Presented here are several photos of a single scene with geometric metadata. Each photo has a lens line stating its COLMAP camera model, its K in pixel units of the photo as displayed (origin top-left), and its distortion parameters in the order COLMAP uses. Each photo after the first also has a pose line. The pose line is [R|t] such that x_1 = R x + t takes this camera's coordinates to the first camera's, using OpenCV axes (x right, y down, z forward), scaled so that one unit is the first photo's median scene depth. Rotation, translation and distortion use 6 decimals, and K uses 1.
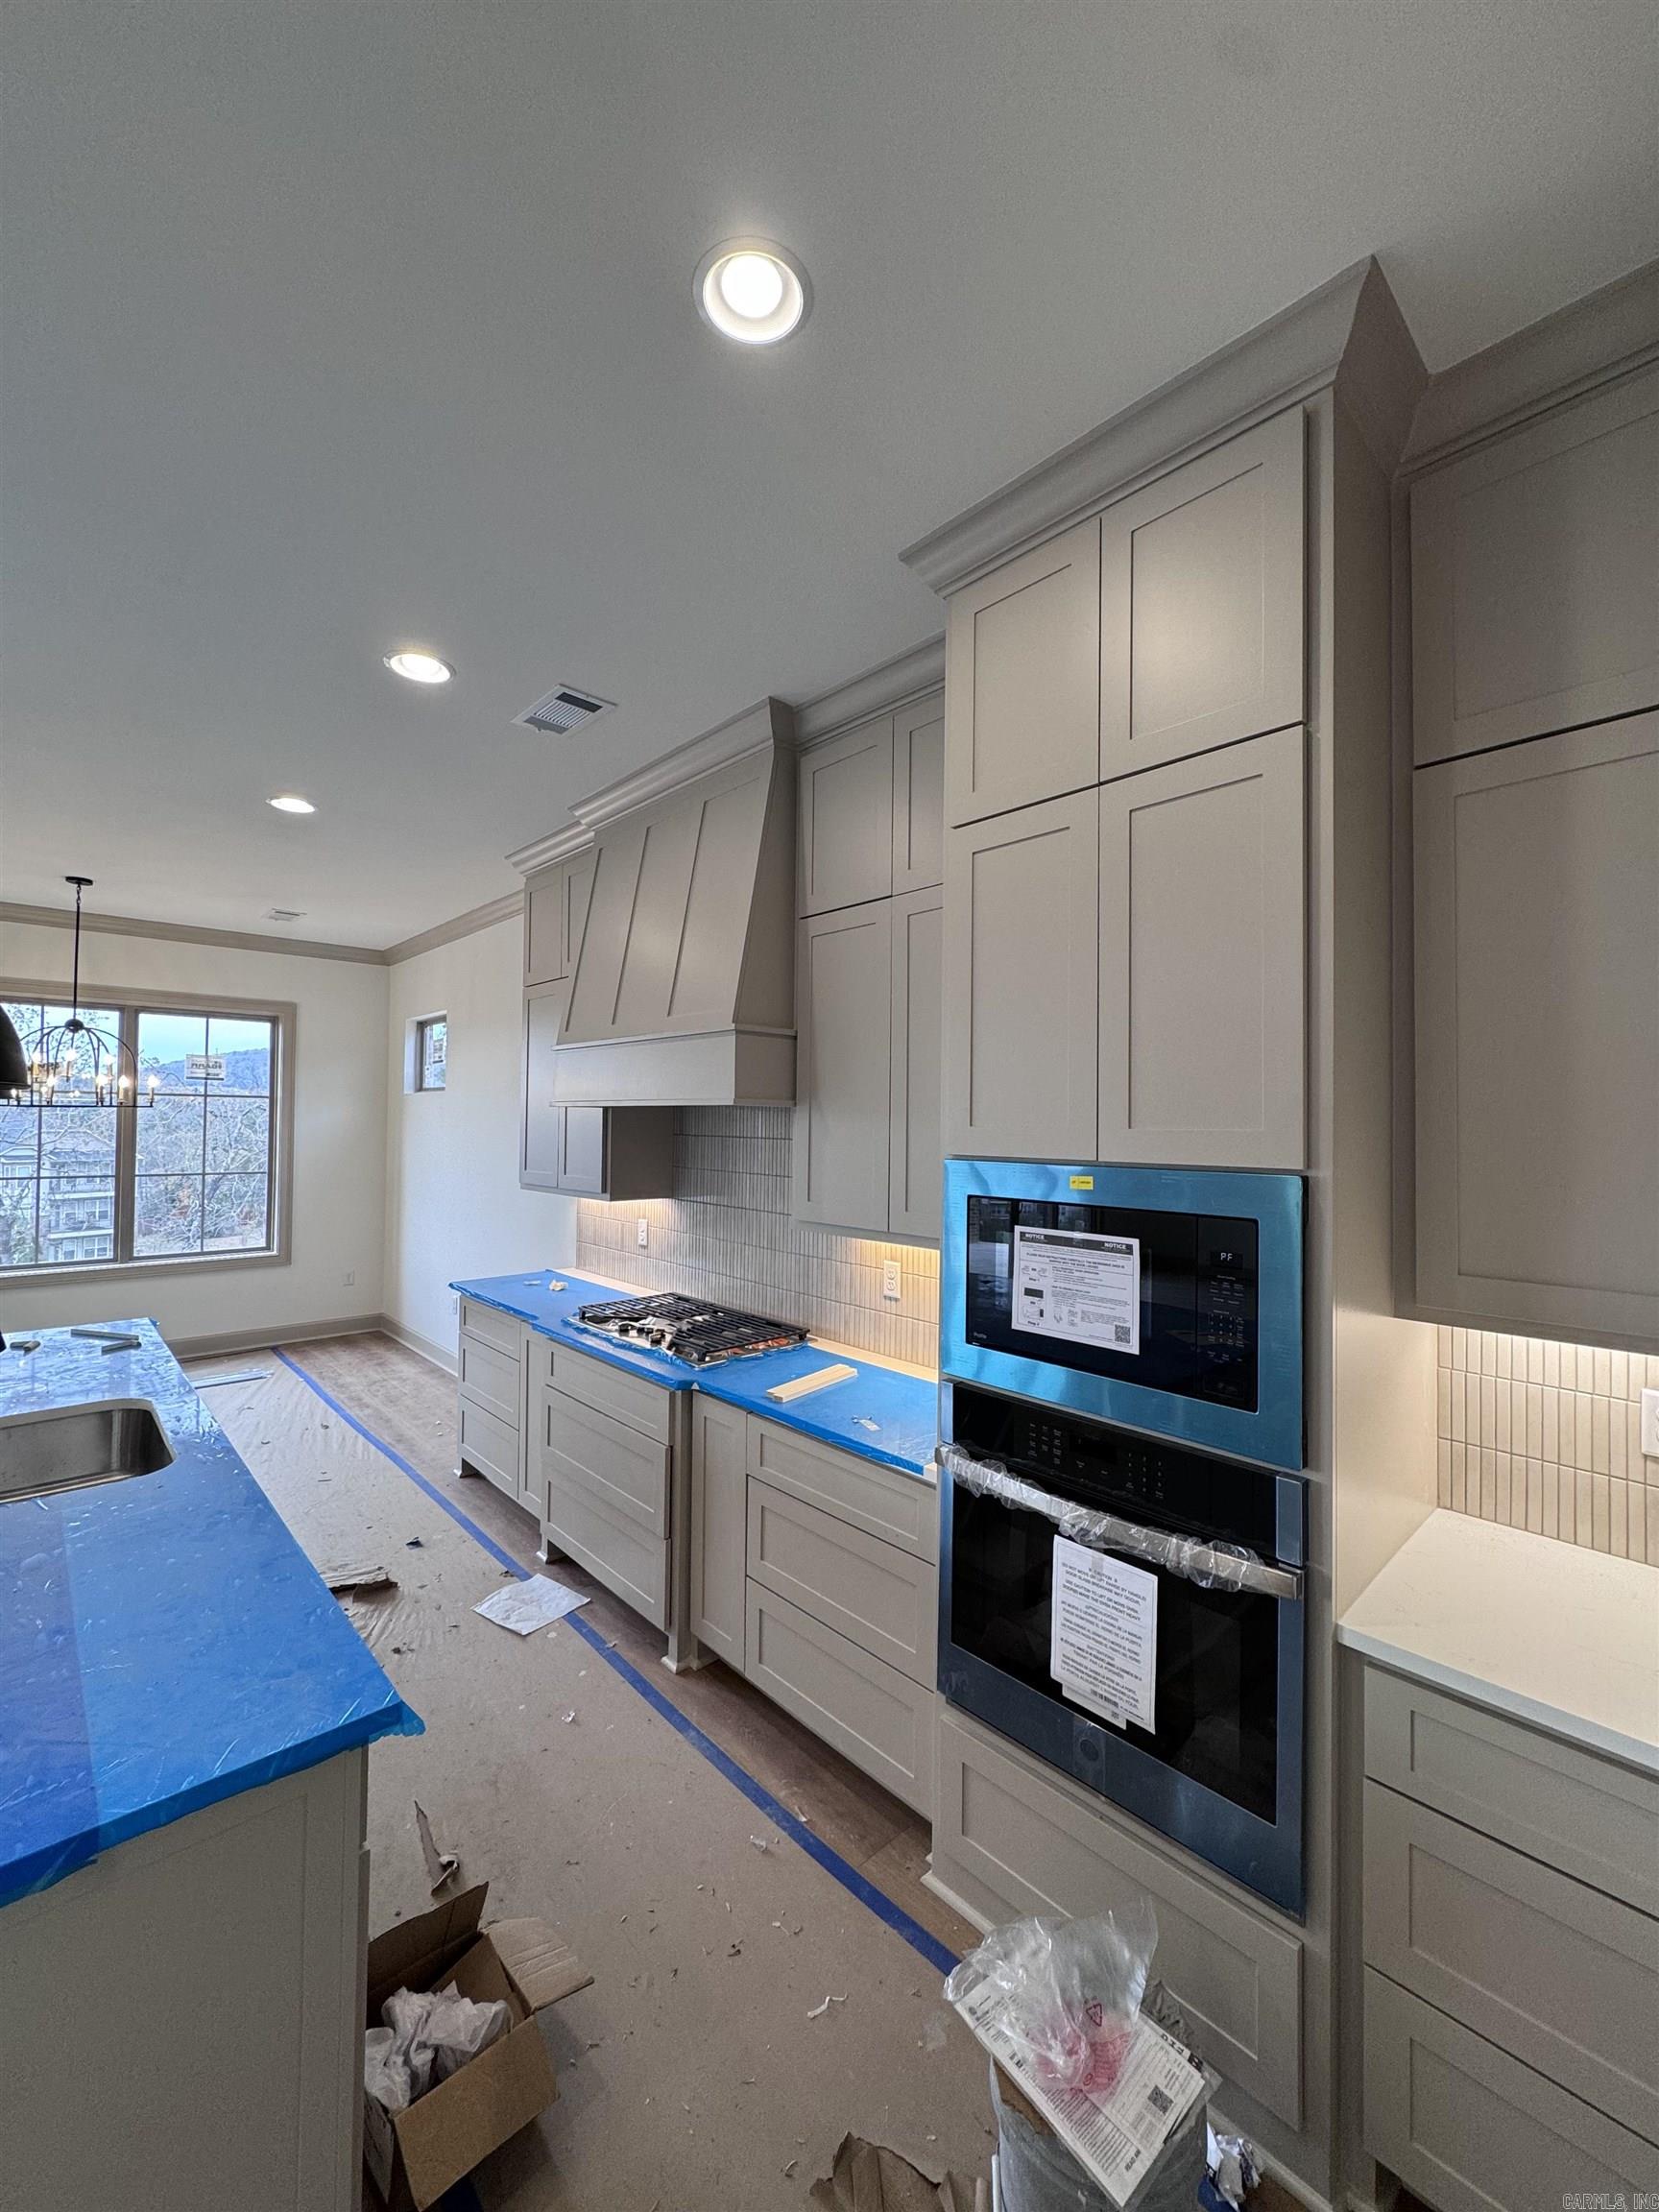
lens RADIAL K [[877.6, 0, 825.8], [0, 877.6, 1107.6], [0, 0, 1]] dist [-0.005410, 0.000389]
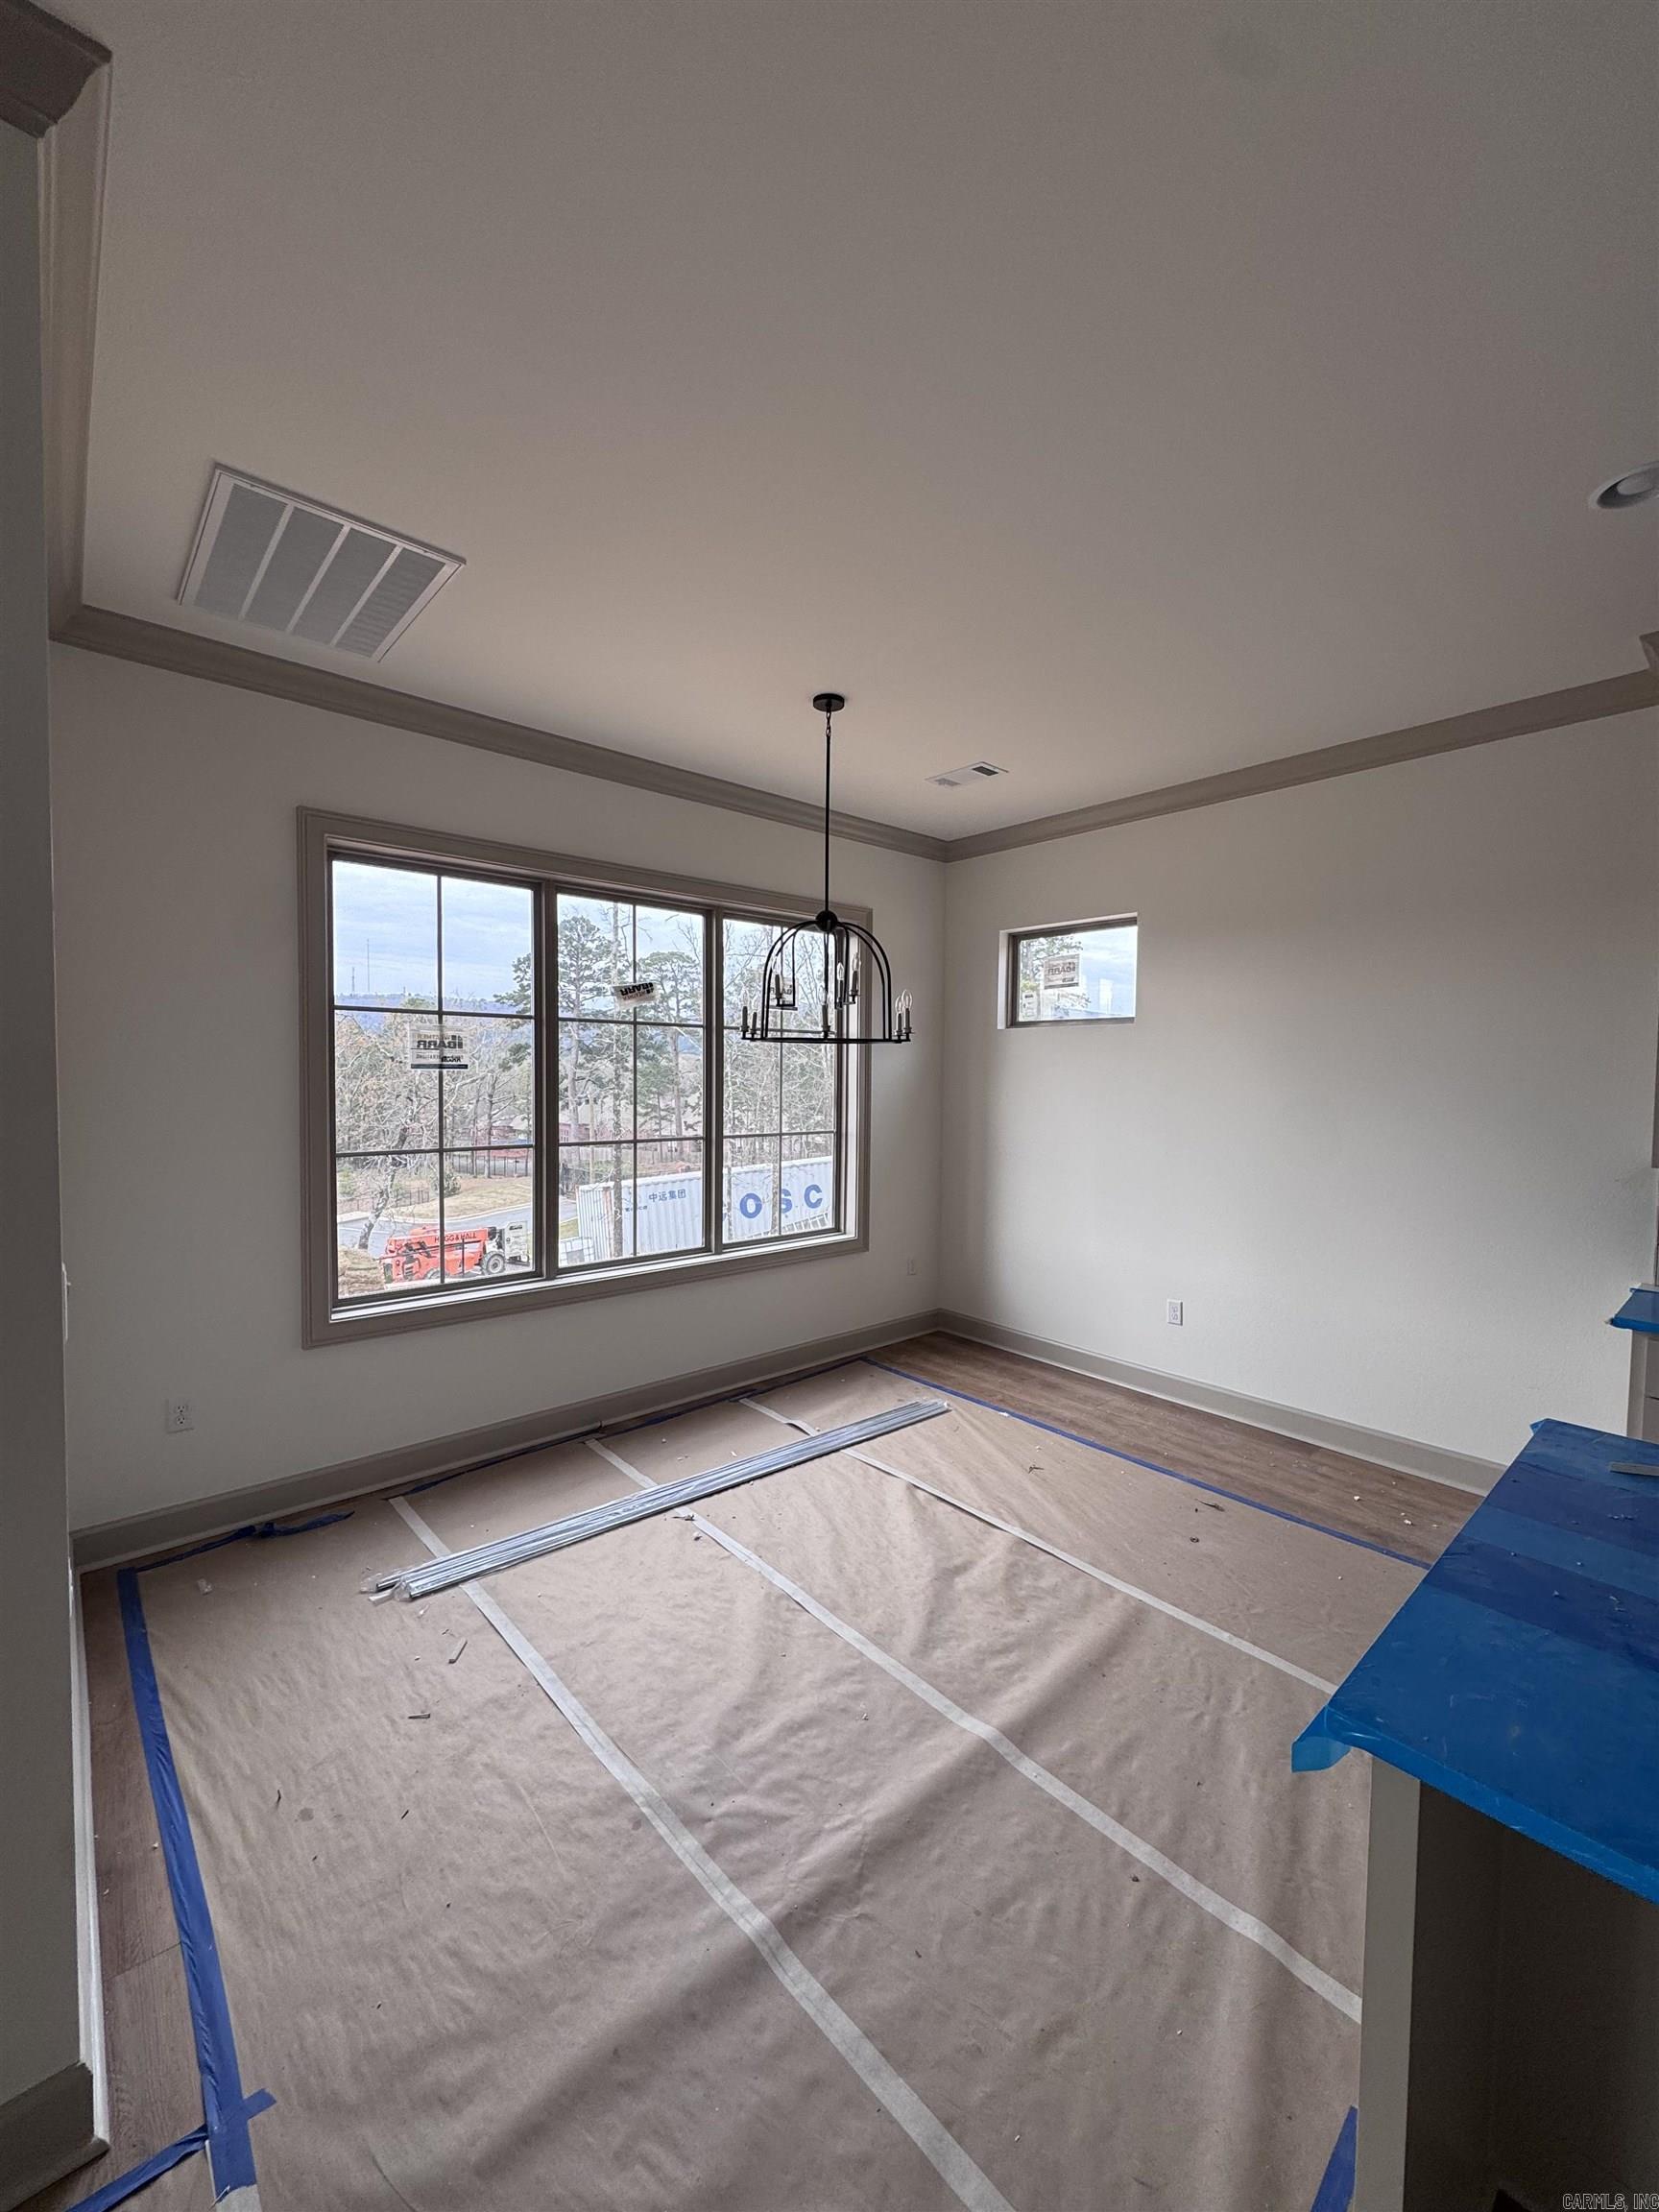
lens RADIAL K [[877.6, 0, 832.2], [0, 877.6, 1109.1], [0, 0, 1]] dist [-0.005410, 0.000389]
pose [[0.999700, 0.000495, -0.024508, -1.515801], [0.001032, 0.998062, 0.062223, 0.015490], [0.024491, -0.062230, 0.997761, 0.568939]]
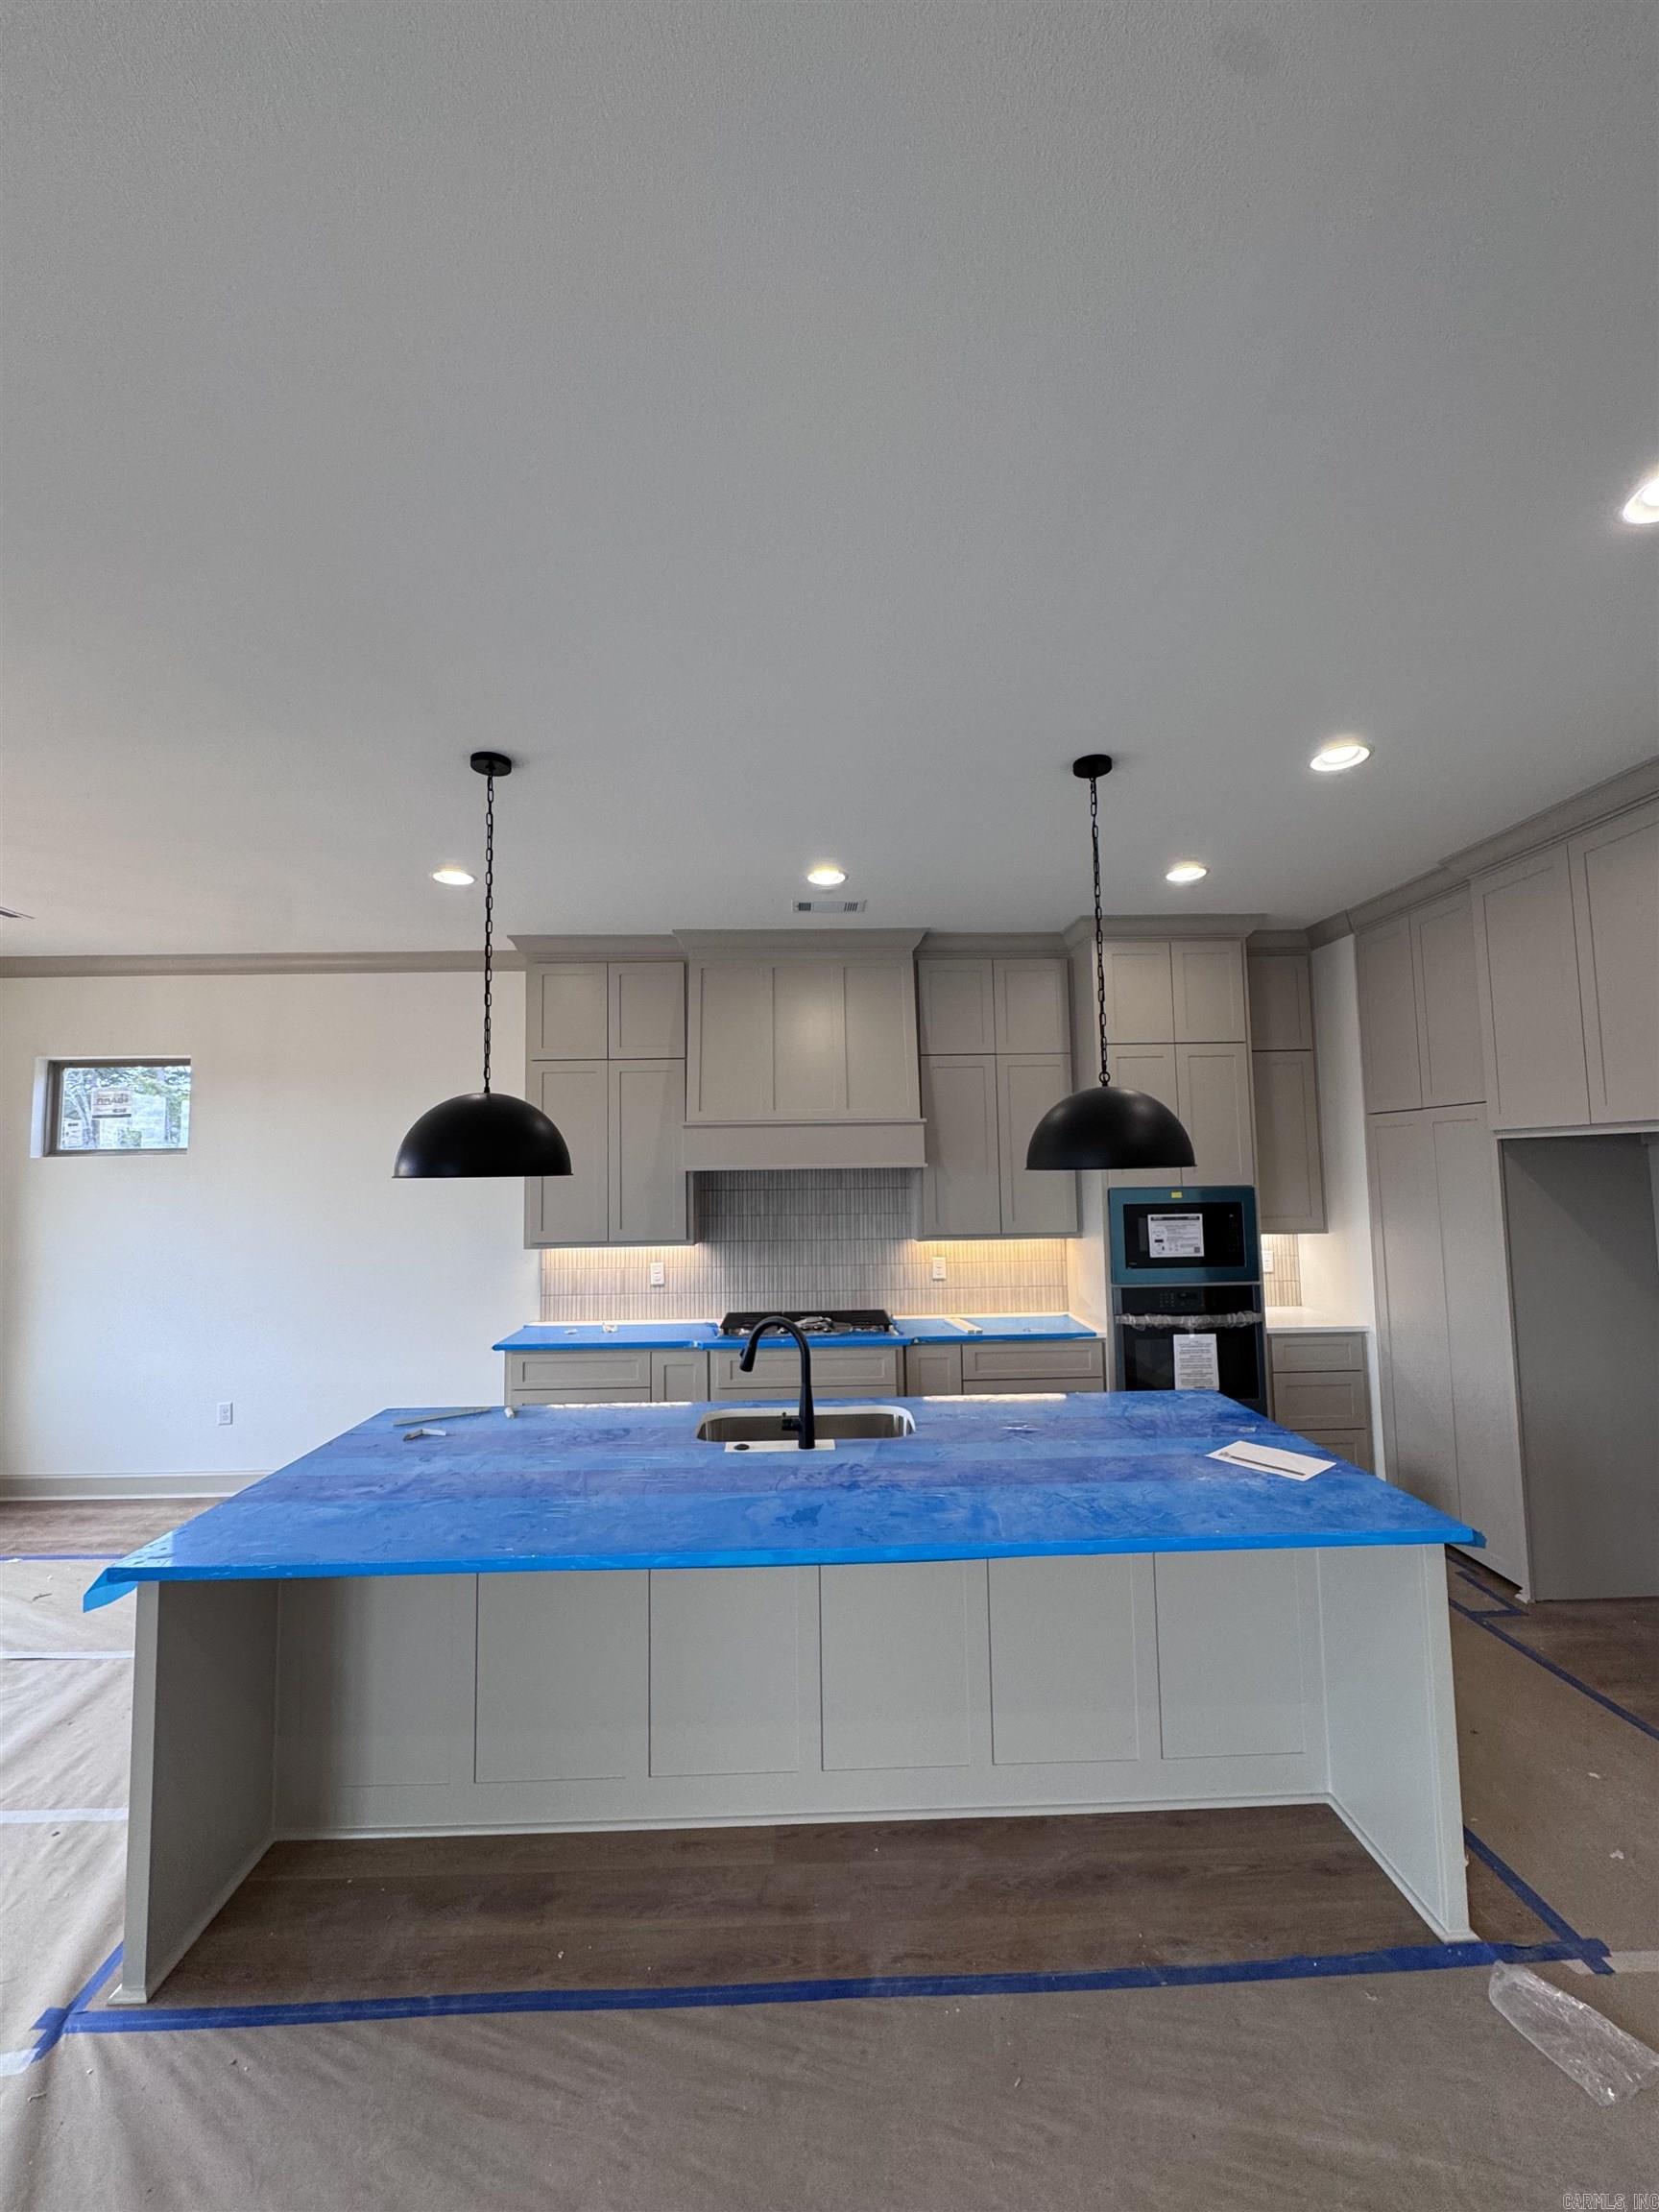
lens RADIAL K [[877.6, 0, 832.7], [0, 877.6, 1108.5], [0, 0, 1]] dist [-0.005410, 0.000389]
pose [[0.661911, 0.031200, 0.748933, -1.464144], [0.010739, 0.998636, -0.051093, -0.030765], [-0.749505, 0.041862, 0.660673, 0.020228]]
